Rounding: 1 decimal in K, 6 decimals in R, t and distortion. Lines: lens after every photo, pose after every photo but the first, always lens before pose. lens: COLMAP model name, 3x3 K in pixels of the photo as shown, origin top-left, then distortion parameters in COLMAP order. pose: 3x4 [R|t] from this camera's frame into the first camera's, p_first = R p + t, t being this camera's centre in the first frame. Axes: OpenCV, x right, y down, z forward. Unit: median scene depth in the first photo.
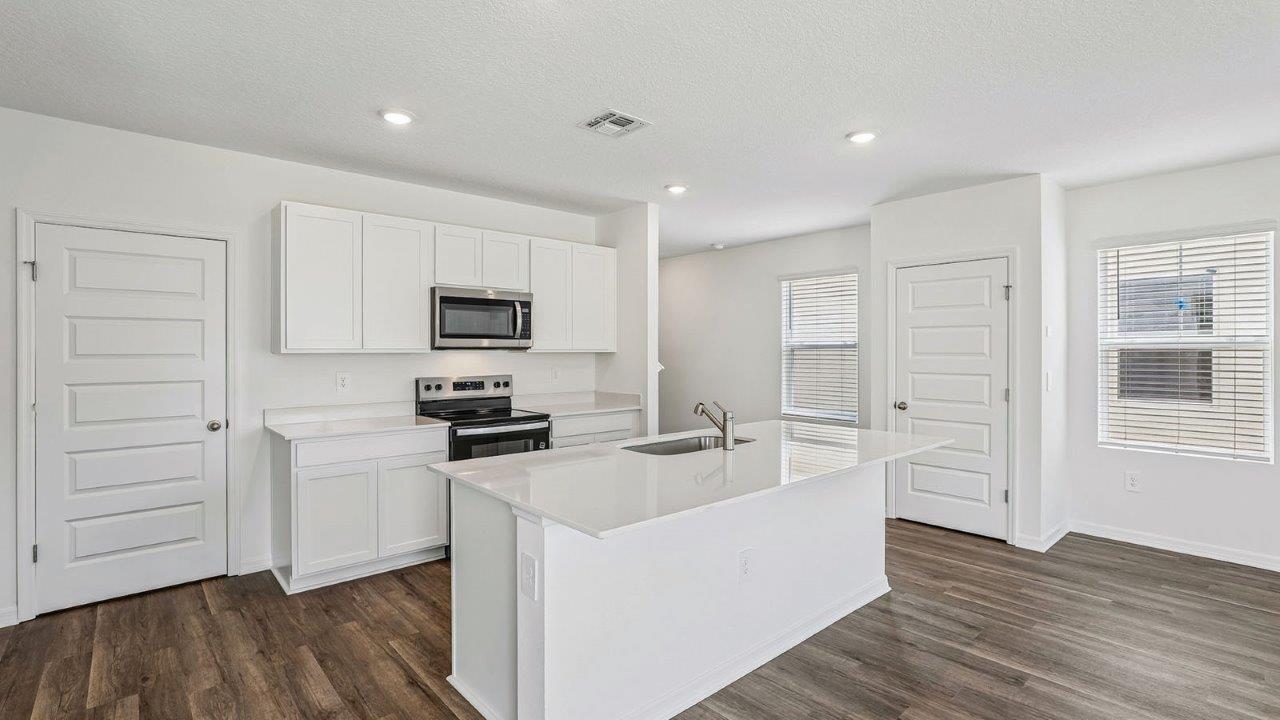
lens RADIAL K [[589.4, 0, 635.6], [0, 589.4, 352.4], [0, 0, 1]] dist [-0.008760, 0.006475]
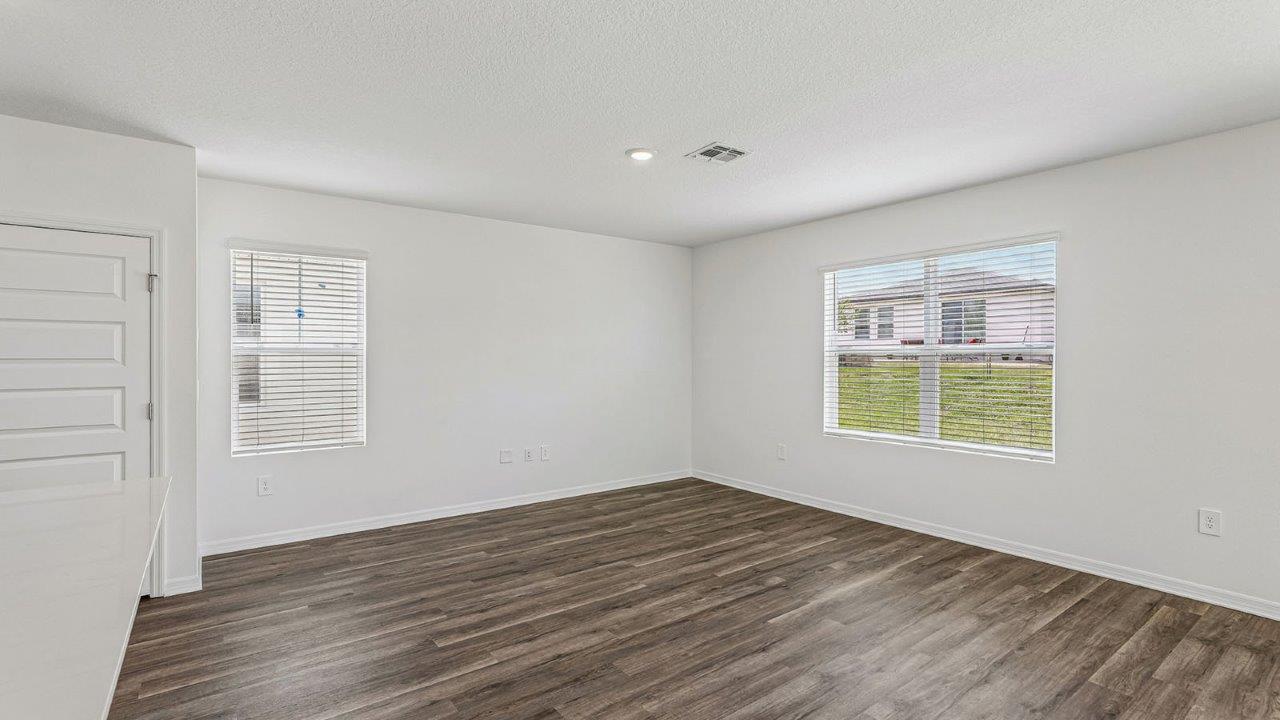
lens RADIAL K [[589.4, 0, 636.2], [0, 589.4, 357.5], [0, 0, 1]] dist [-0.008760, 0.006475]
pose [[0.086308, -0.003384, 0.996263, -0.099717], [0.006538, 0.999975, 0.002830, 0.001169], [-0.996247, 0.006269, 0.086328, 0.265319]]
